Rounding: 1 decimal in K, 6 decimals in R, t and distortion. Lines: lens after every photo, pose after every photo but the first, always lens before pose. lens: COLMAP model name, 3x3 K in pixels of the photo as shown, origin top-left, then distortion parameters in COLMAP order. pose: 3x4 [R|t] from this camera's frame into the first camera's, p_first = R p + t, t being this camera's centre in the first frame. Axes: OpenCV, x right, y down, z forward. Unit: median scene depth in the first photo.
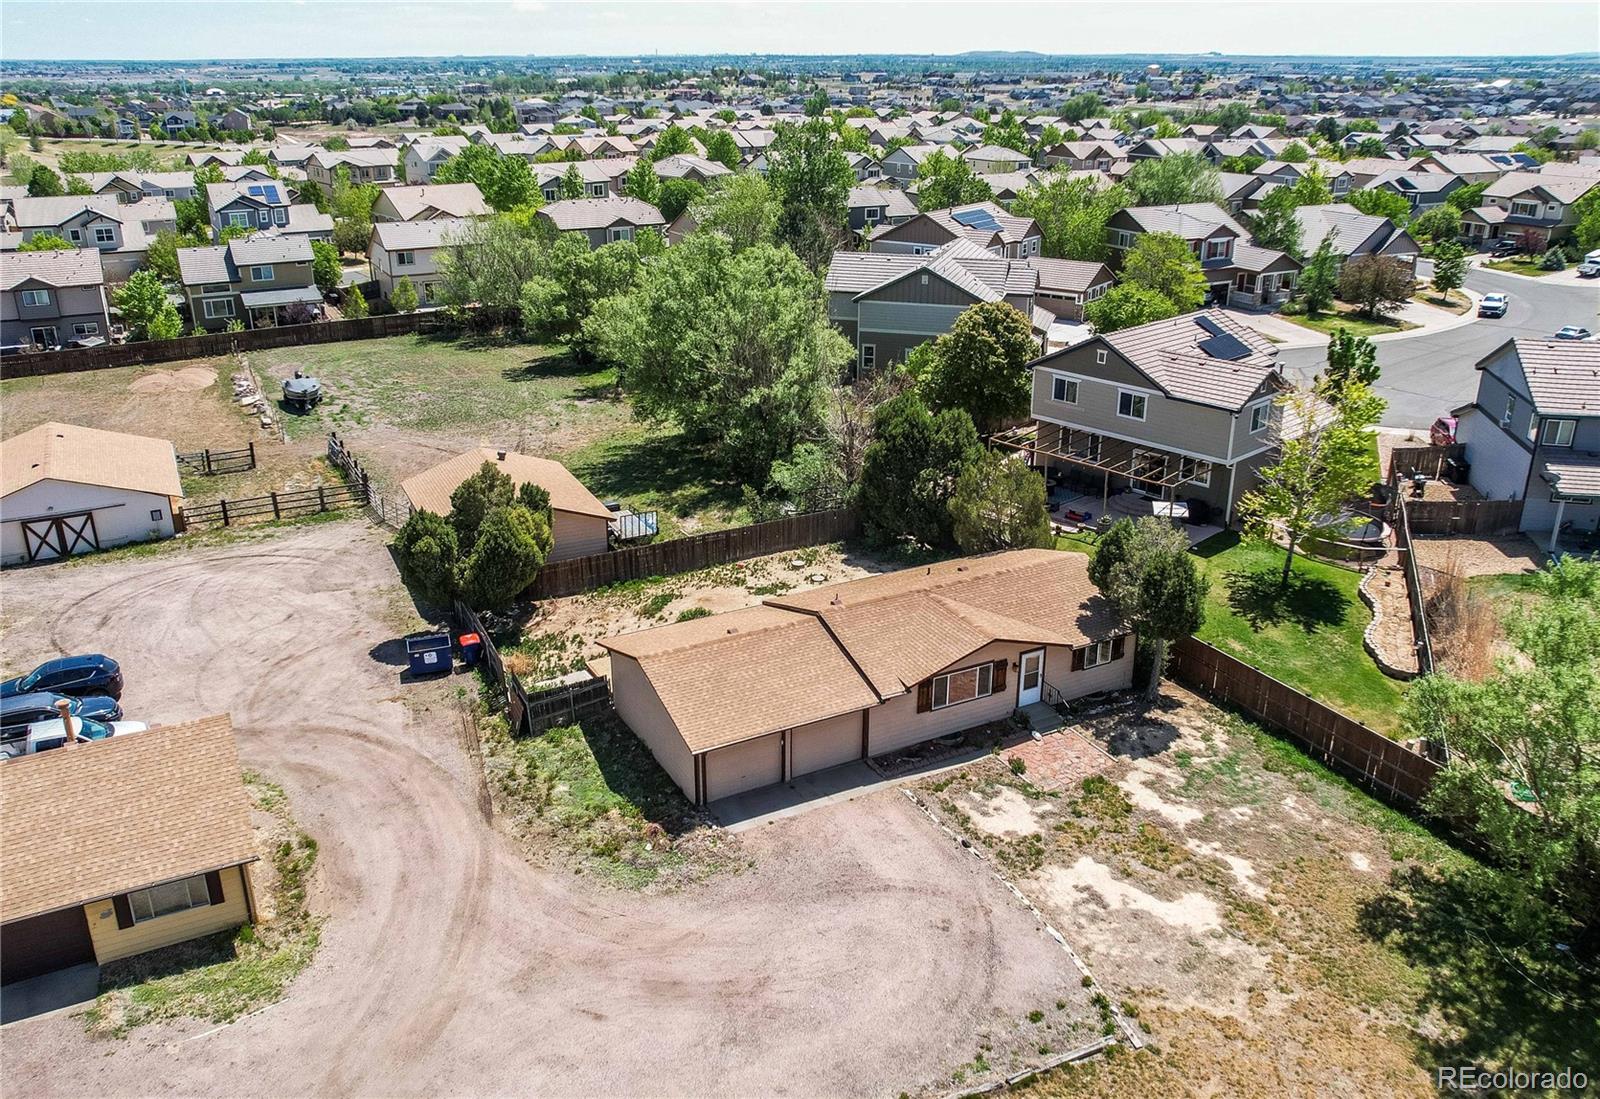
lens RADIAL K [[1251.7, 0, 800.0], [0, 1251.7, 549.5], [0, 0, 1]] dist [-0.060534, 0.066267]
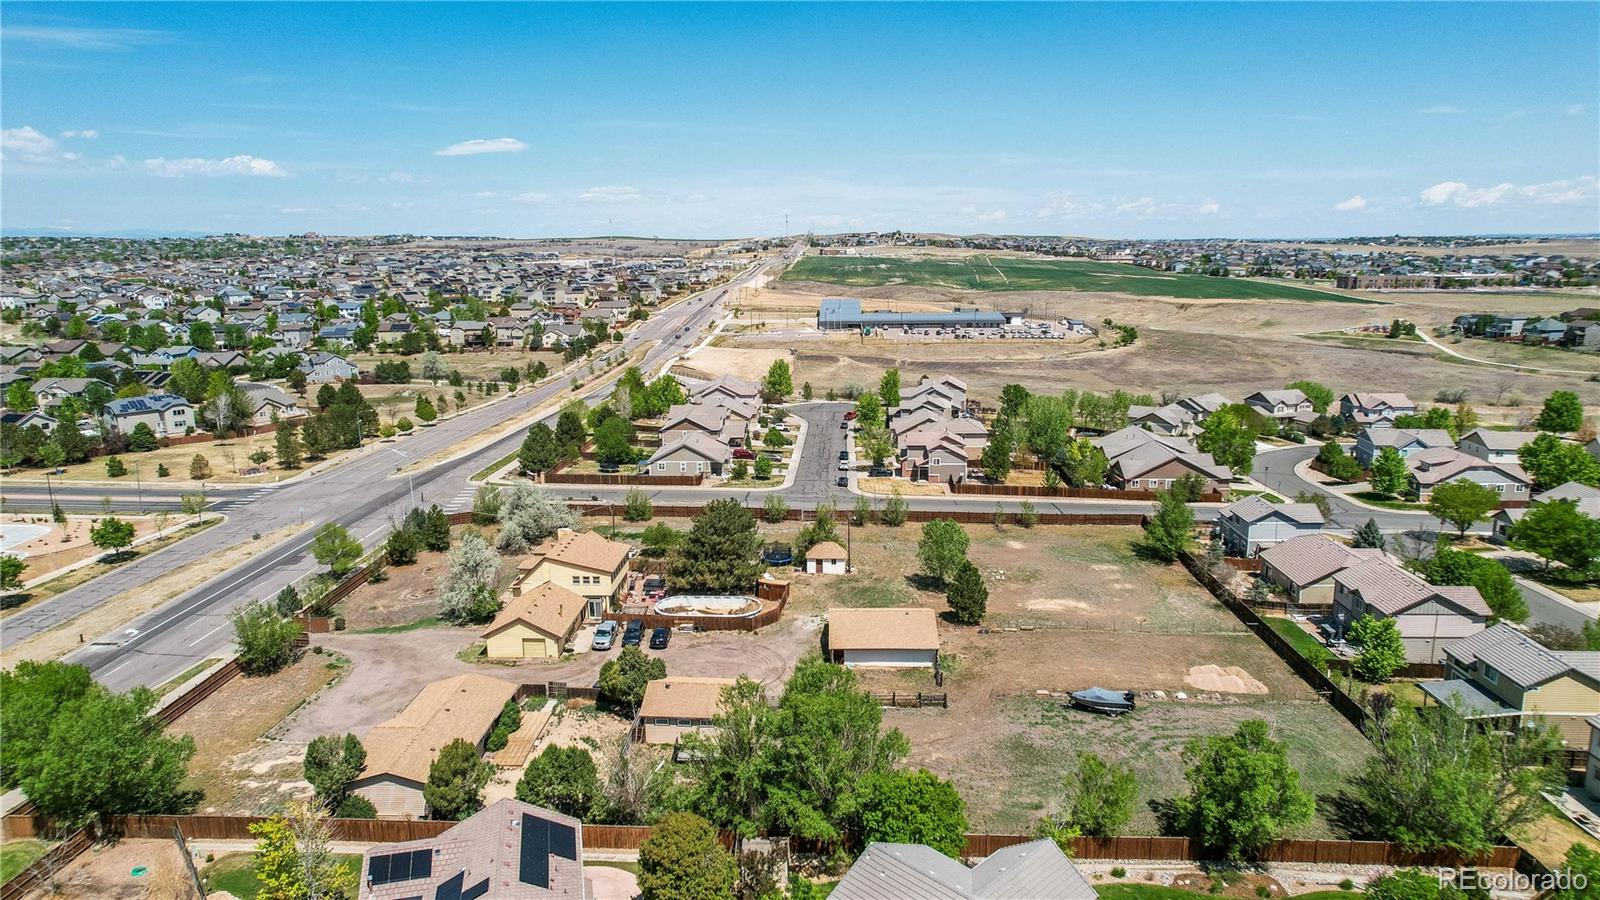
lens RADIAL K [[1016.1, 0, 797.1], [0, 1016.1, 483.5], [0, 0, 1]] dist [-0.049700, 0.051975]
pose [[-0.500031, 0.209857, -0.840196, 0.828493], [-0.307609, 0.863887, 0.398843, -0.883251], [0.809535, 0.457886, -0.367416, 1.386848]]
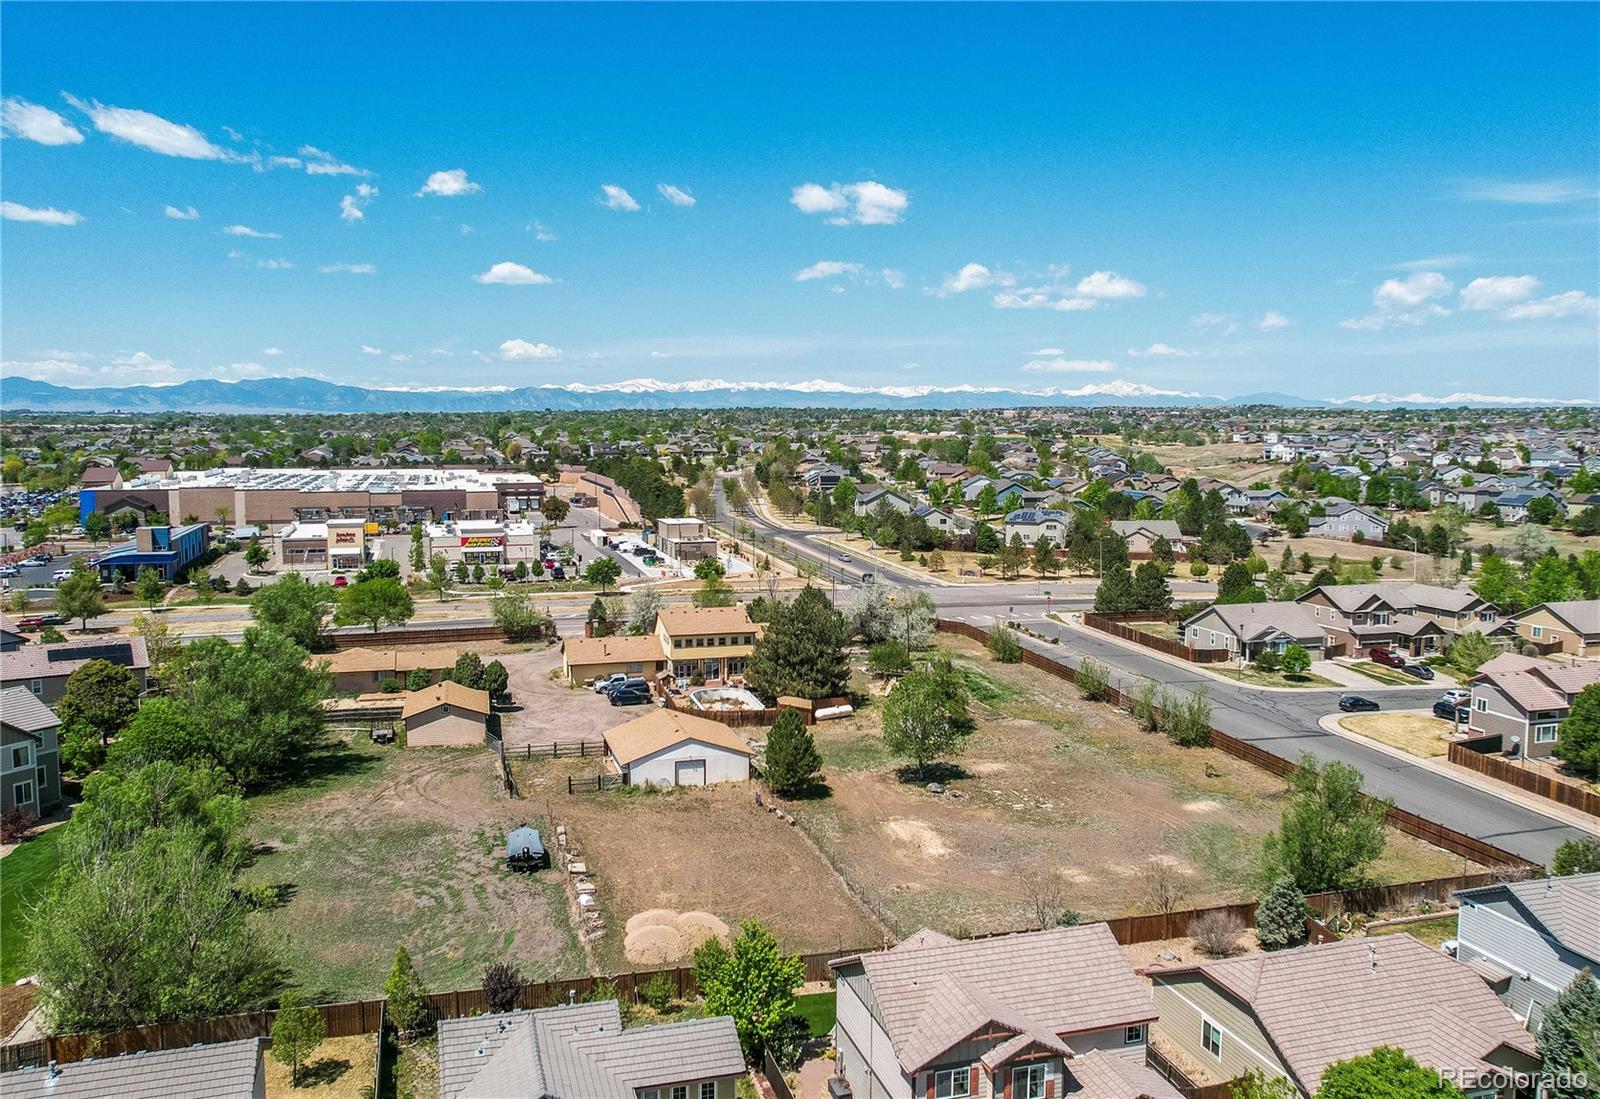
lens RADIAL K [[1236.7, 0, 813.1], [0, 1236.7, 546.2], [0, 0, 1]] dist [-0.047781, 0.043425]
pose [[-0.983024, -0.021590, 0.182204, -1.083180], [0.064275, 0.889604, 0.452188, -1.041592], [-0.171852, 0.456223, -0.873114, 2.309077]]
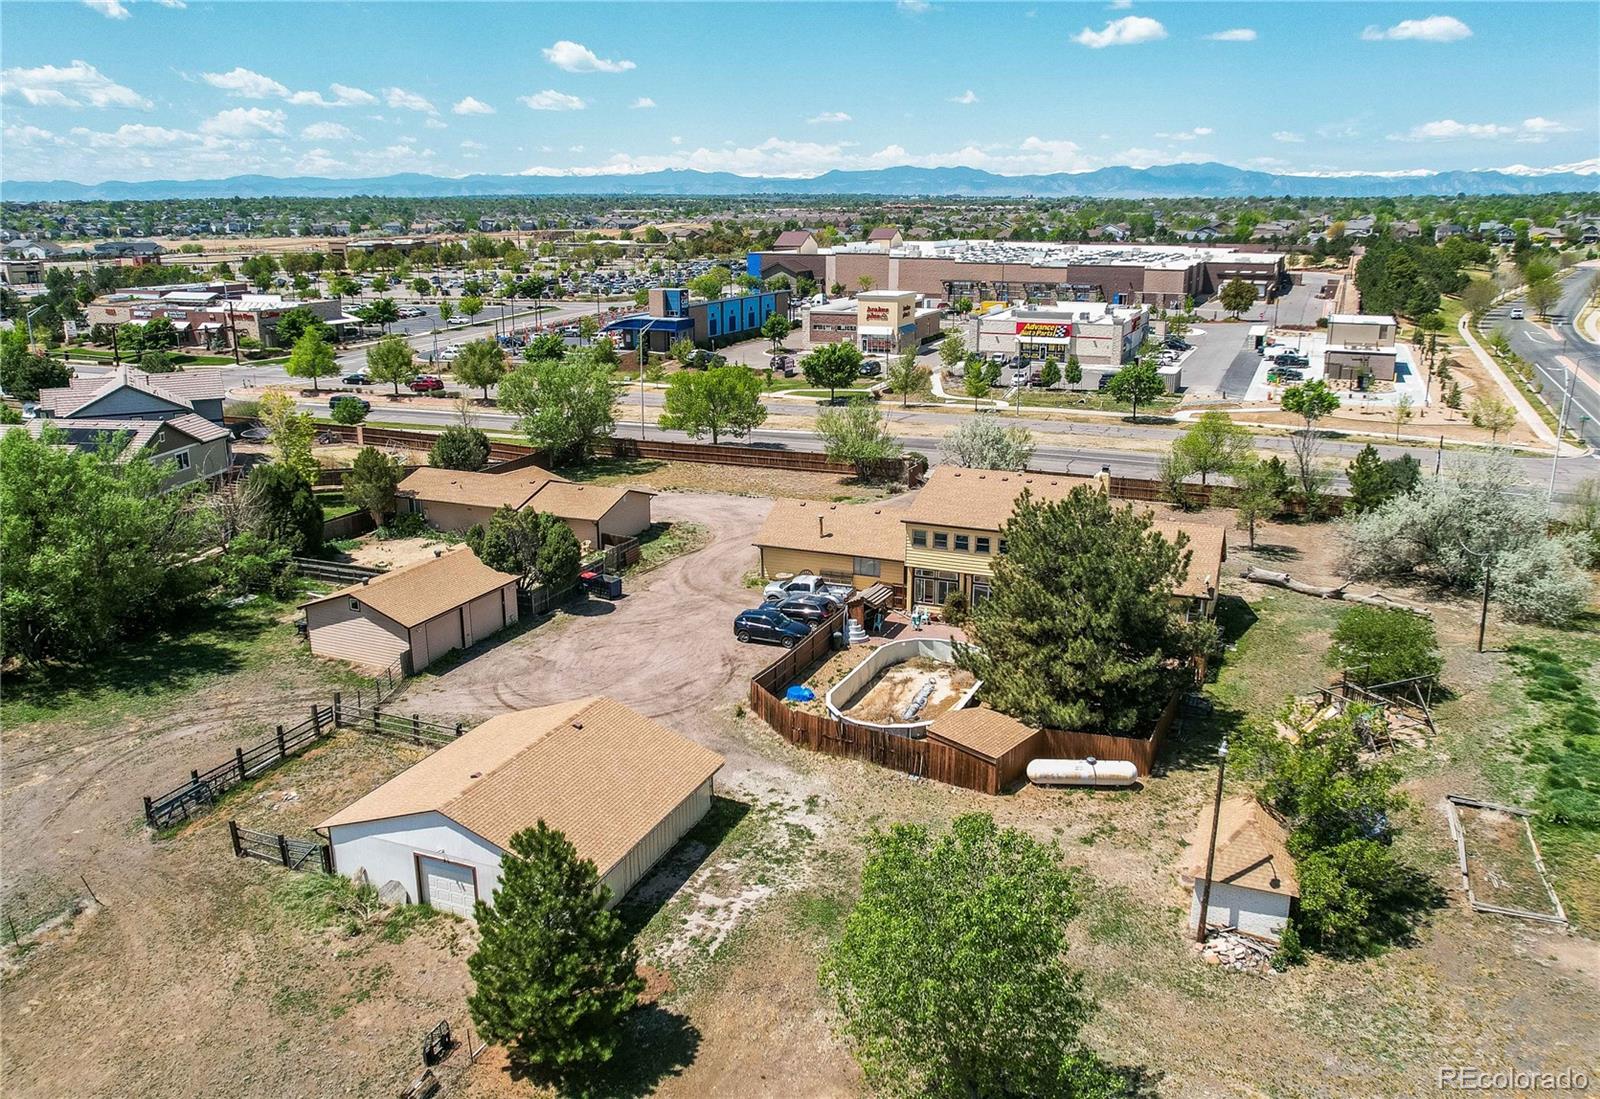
lens RADIAL K [[1236.7, 0, 813.1], [0, 1236.7, 546.2], [0, 0, 1]] dist [-0.047781, 0.043425]
pose [[-0.641190, -0.205890, 0.739246, -1.225547], [0.279607, 0.834429, 0.474919, -0.482385], [-0.714629, 0.511212, -0.477459, 1.152383]]
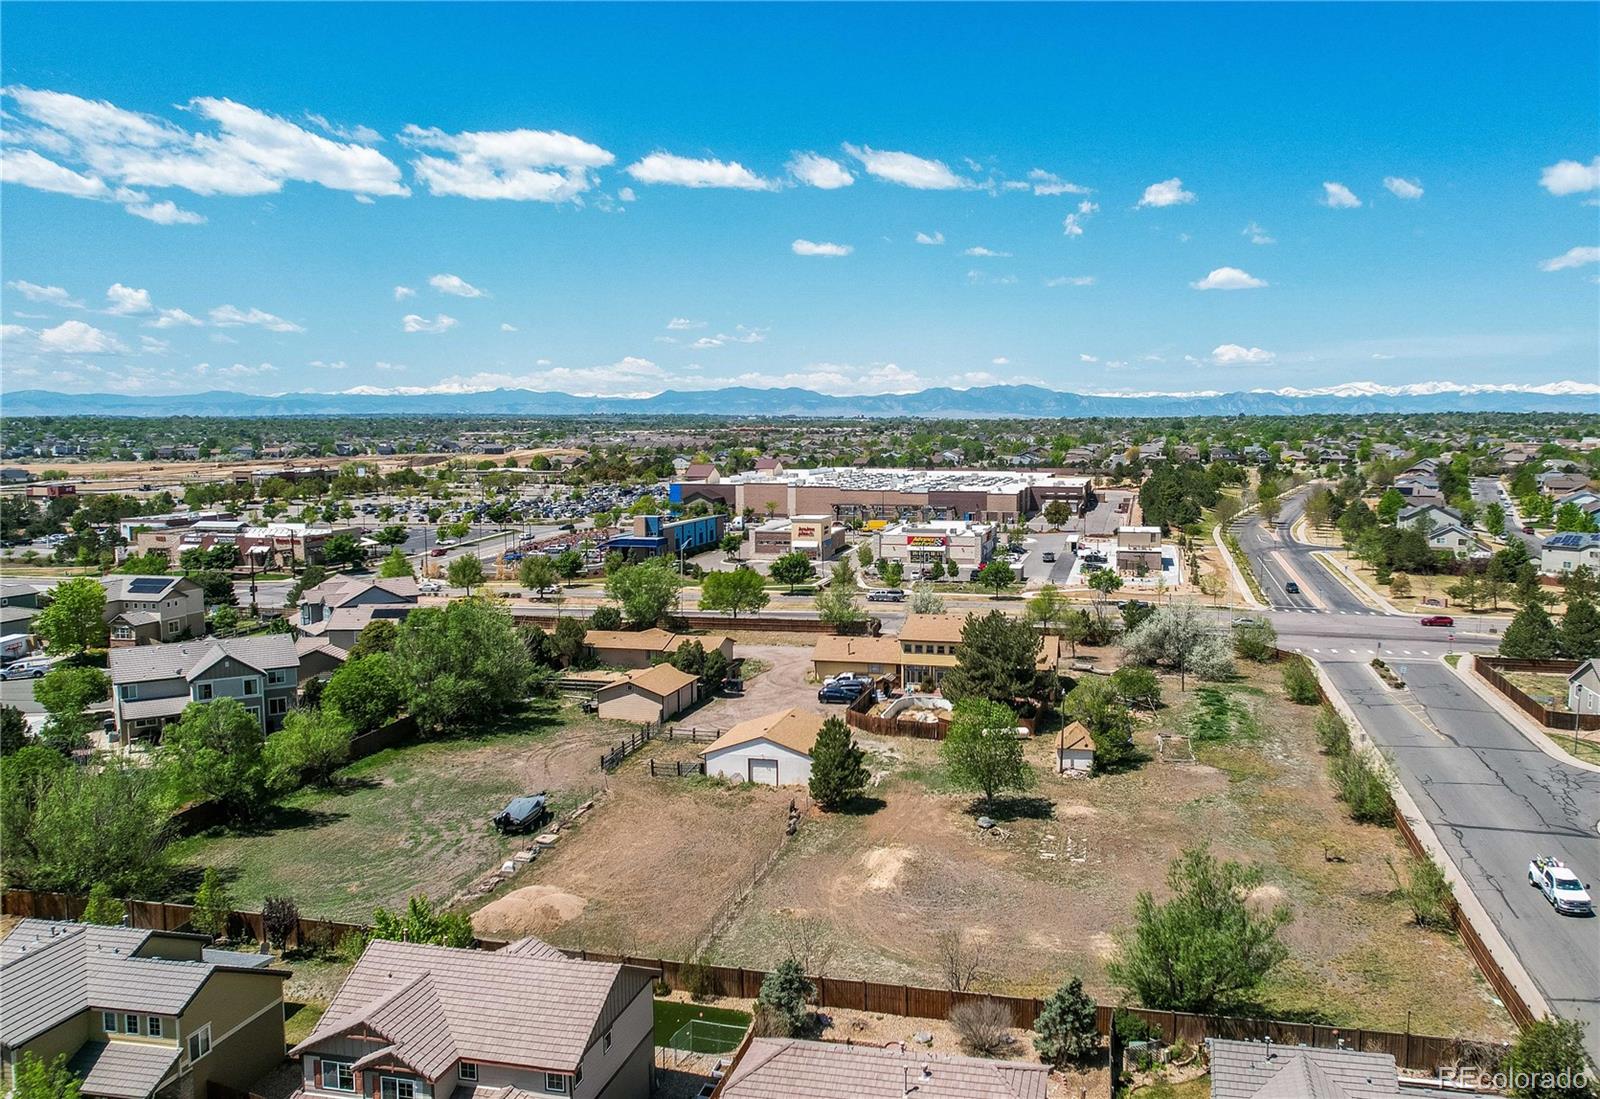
lens RADIAL K [[1240.0, 0, 904.9], [0, 1240.0, 516.7], [0, 0, 1]] dist [-0.041761, 0.039741]
pose [[-0.783579, -0.048546, 0.619393, -1.785003], [0.224855, 0.907202, 0.355562, -0.909875], [-0.579176, 0.417884, -0.699949, 1.966447]]
